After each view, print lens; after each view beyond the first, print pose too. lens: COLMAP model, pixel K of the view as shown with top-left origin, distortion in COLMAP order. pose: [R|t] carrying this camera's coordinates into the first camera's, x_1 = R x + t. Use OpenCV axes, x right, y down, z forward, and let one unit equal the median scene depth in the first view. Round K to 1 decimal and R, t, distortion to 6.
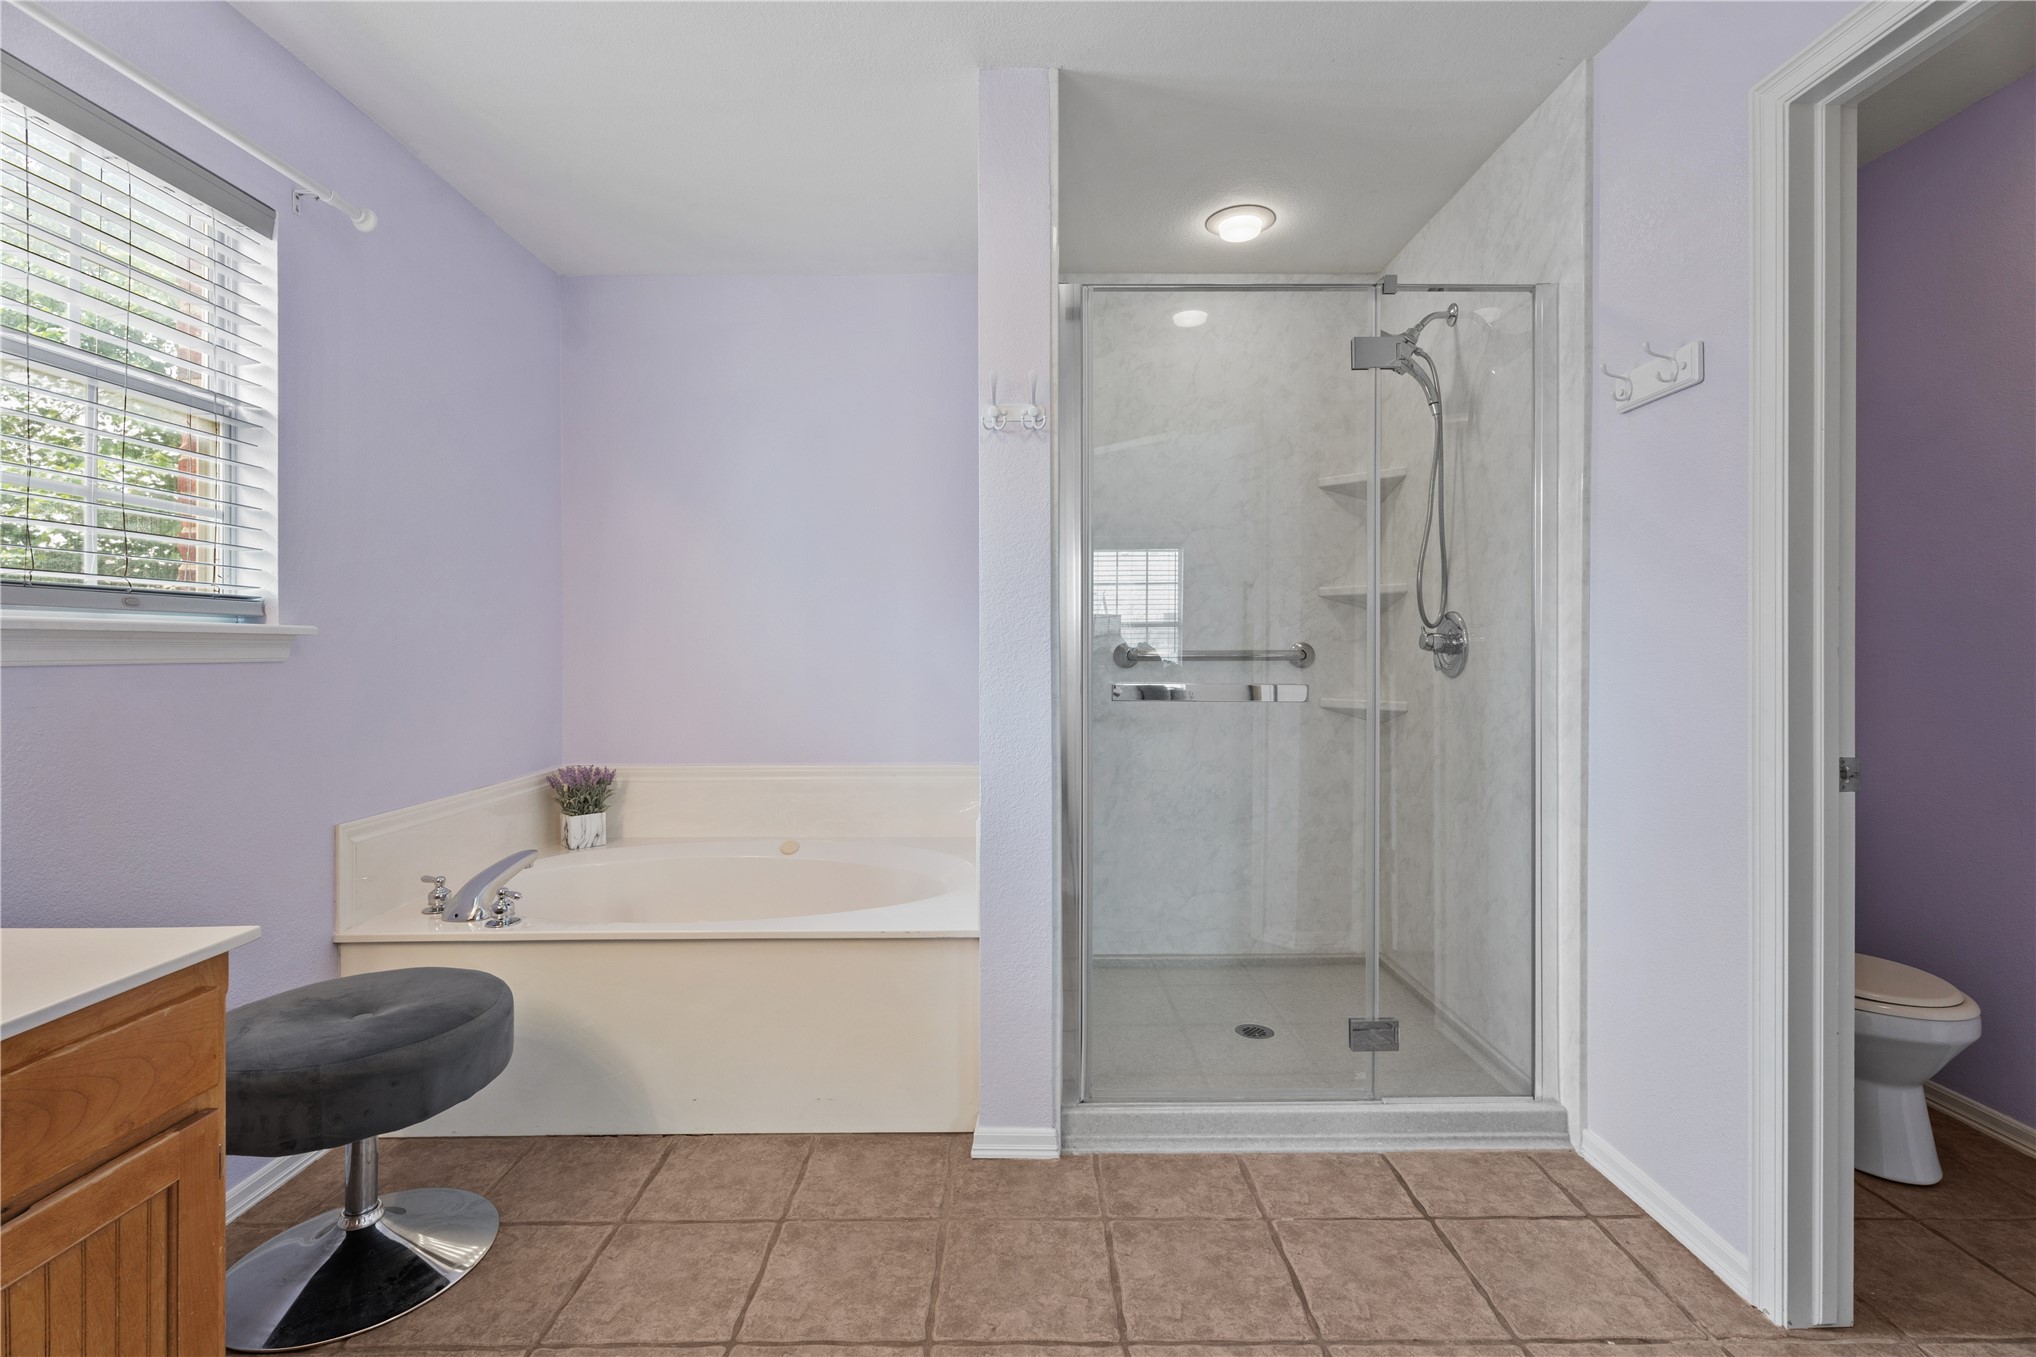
lens RADIAL K [[904.3, 0, 1010.3], [0, 904.3, 646.9], [0, 0, 1]] dist [-0.003327, -0.000743]
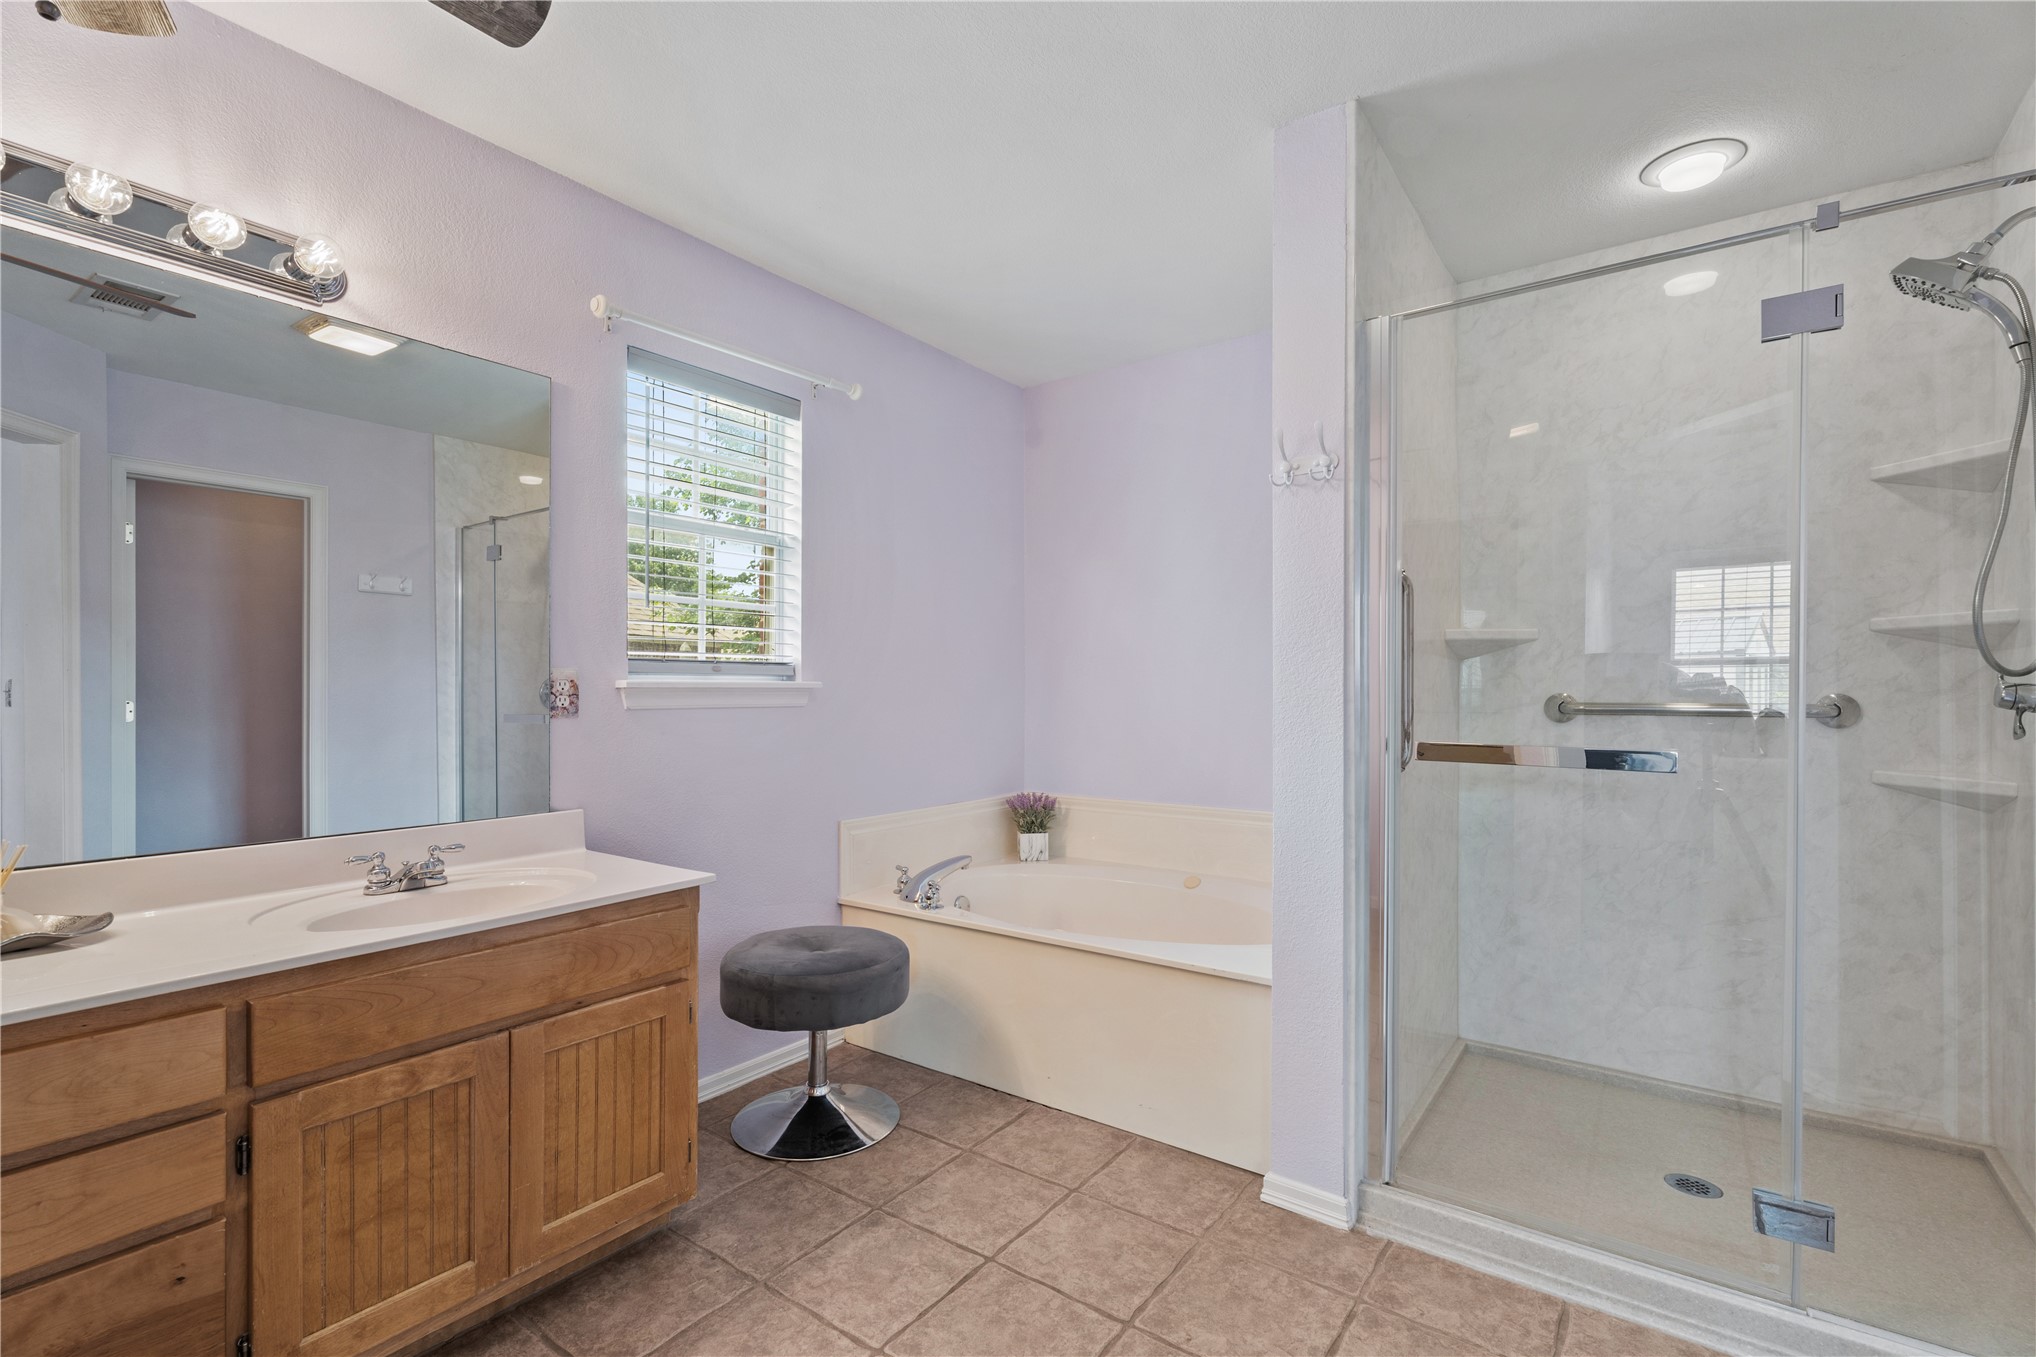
lens RADIAL K [[904.3, 0, 1002.0], [0, 904.3, 690.1], [0, 0, 1]] dist [-0.003327, -0.000743]
pose [[0.803562, 0.003043, -0.595213, 0.329148], [-0.000840, 0.999992, 0.003979, -0.016153], [0.595220, -0.002698, 0.803558, 0.004562]]
